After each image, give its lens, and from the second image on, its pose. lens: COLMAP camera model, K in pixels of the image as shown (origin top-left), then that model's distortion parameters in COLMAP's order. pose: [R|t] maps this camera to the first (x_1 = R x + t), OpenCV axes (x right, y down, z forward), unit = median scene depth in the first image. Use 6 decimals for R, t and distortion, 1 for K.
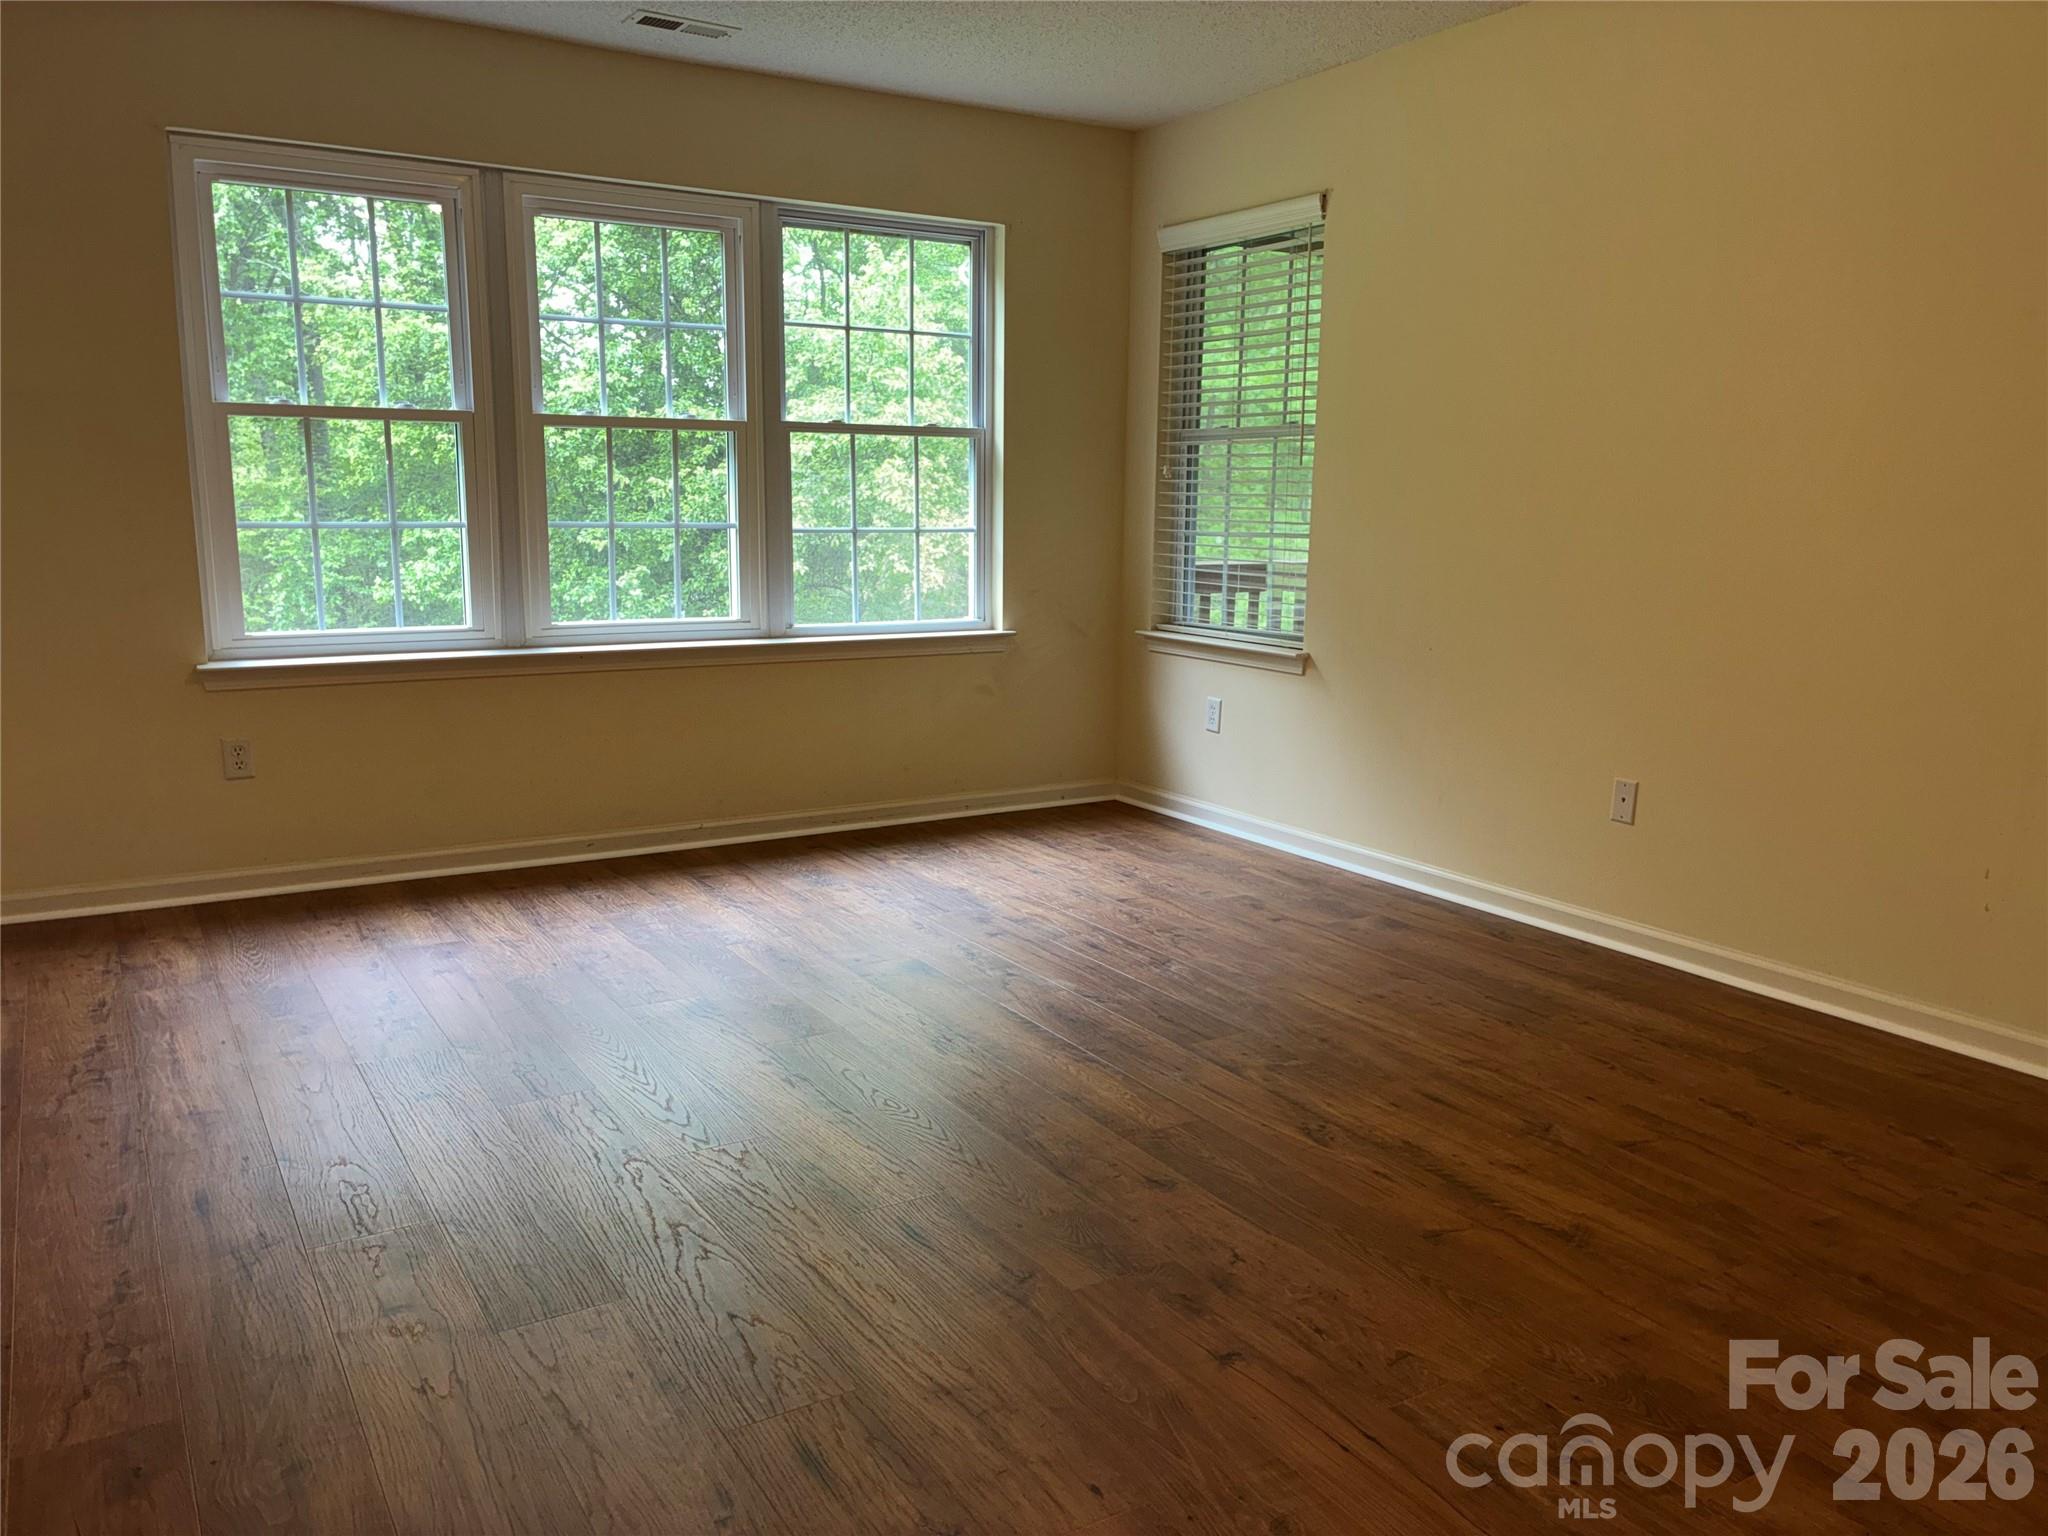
lens RADIAL K [[1547.4, 0, 1039.7], [0, 1547.4, 762.3], [0, 0, 1]] dist [0.031093, -0.015303]
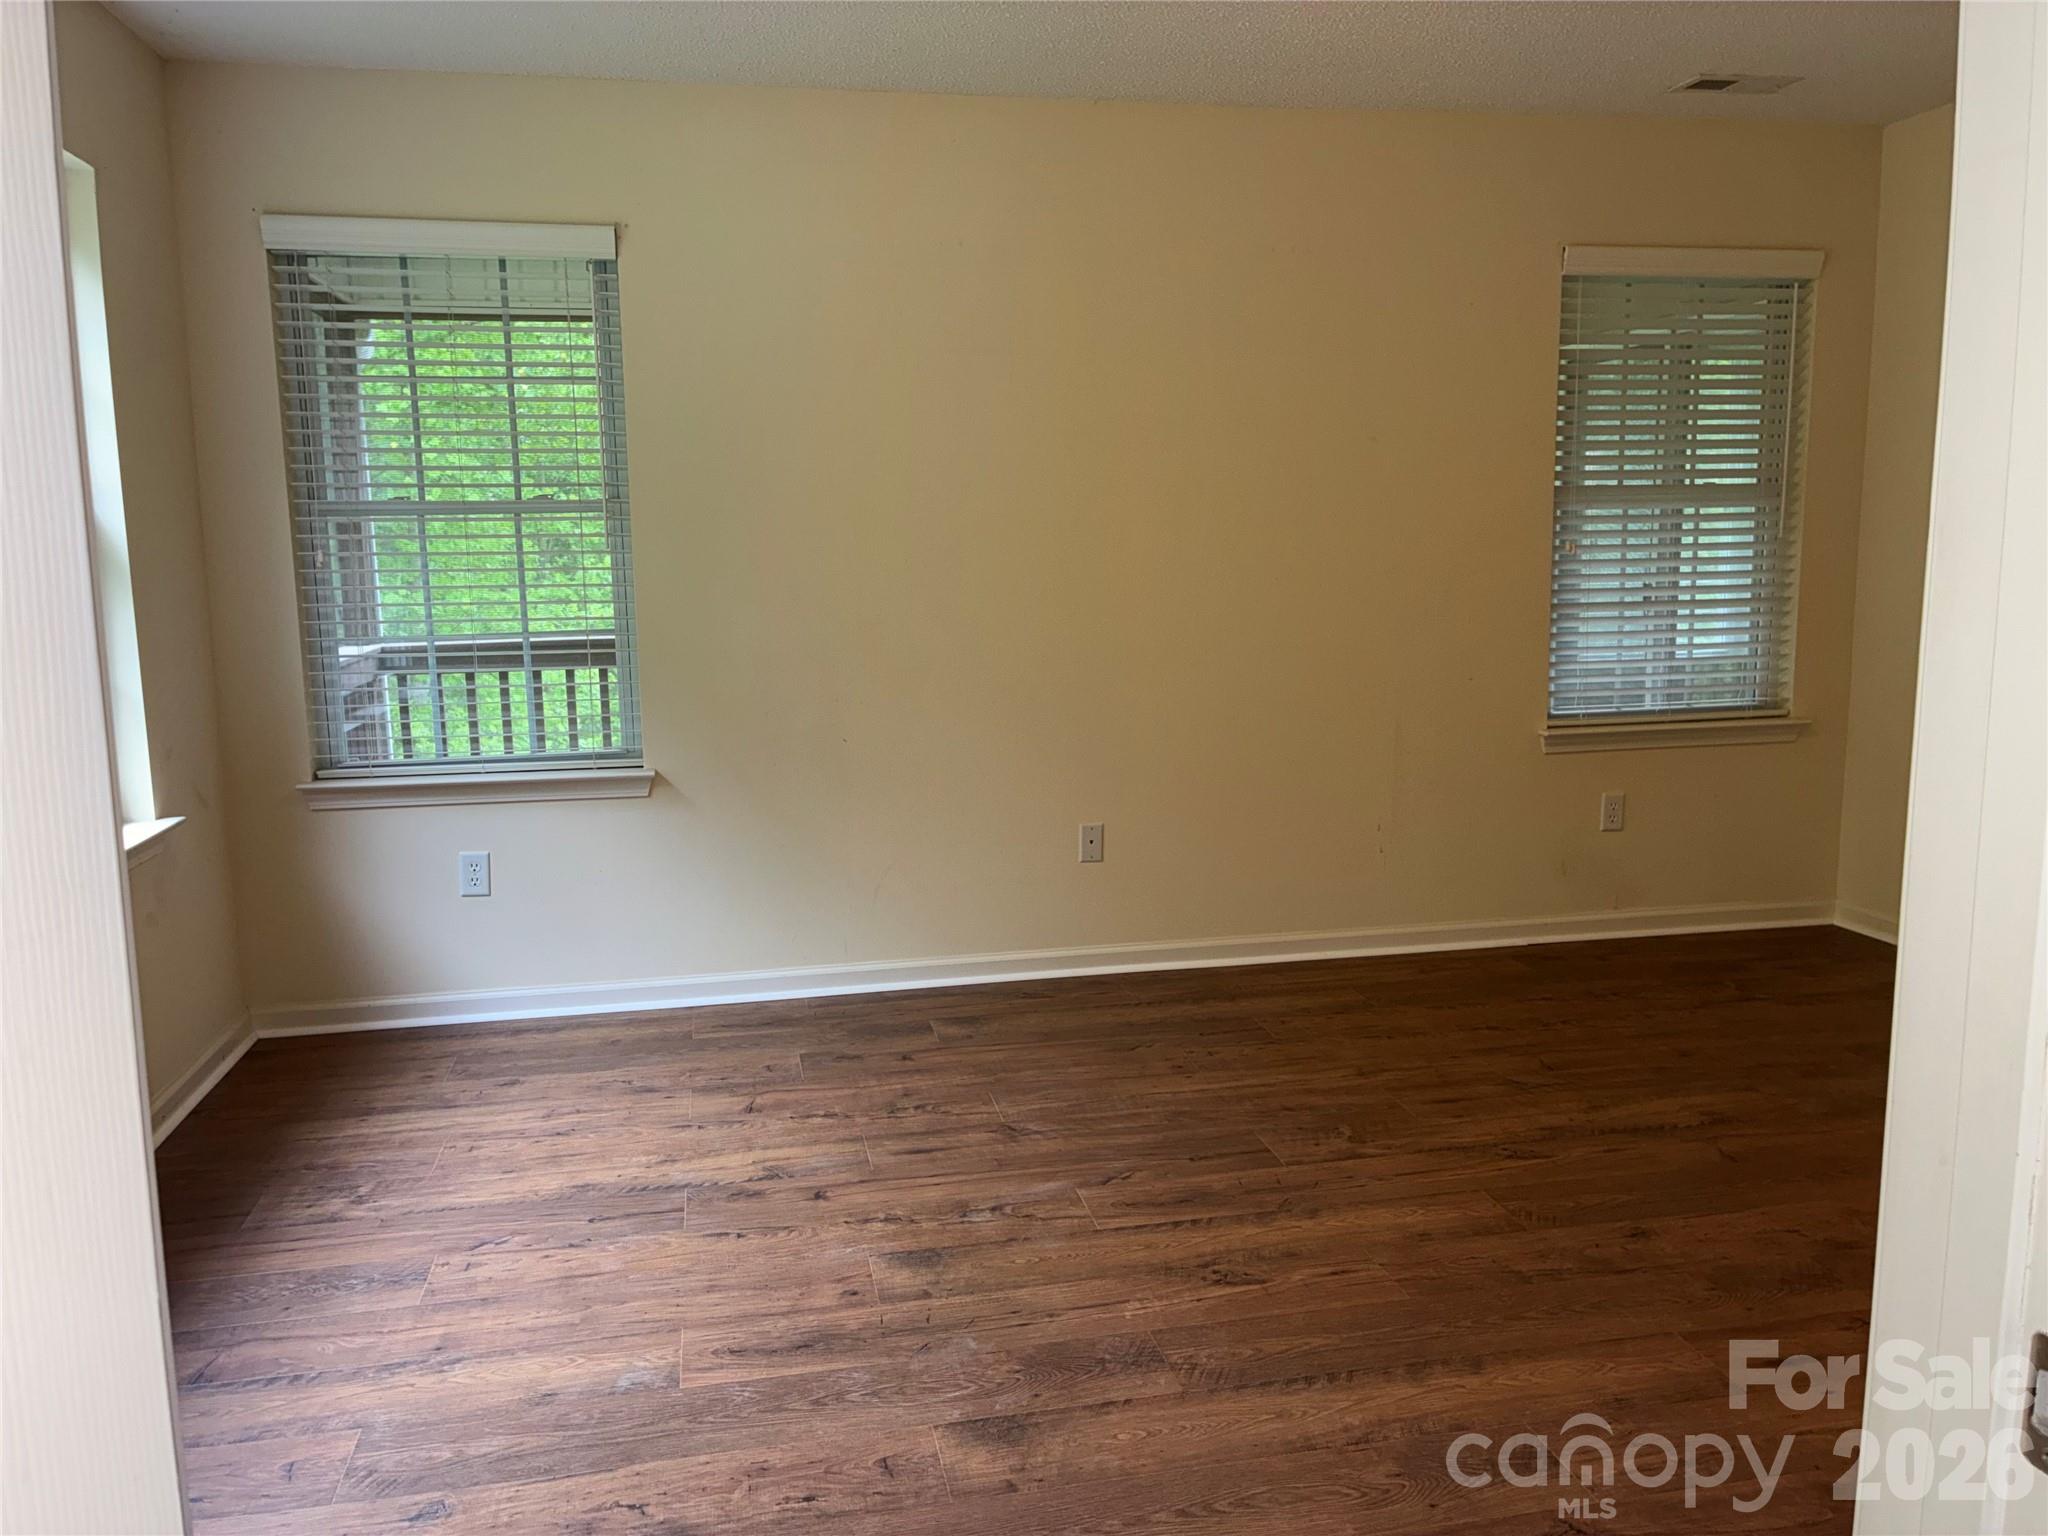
lens RADIAL K [[1547.4, 0, 1032.8], [0, 1547.4, 774.4], [0, 0, 1]] dist [0.031093, -0.015303]
pose [[0.350557, -0.162790, 0.922285, -0.665281], [0.180589, 0.978046, 0.103991, -0.148363], [-0.918965, 0.130099, 0.372259, 0.624343]]
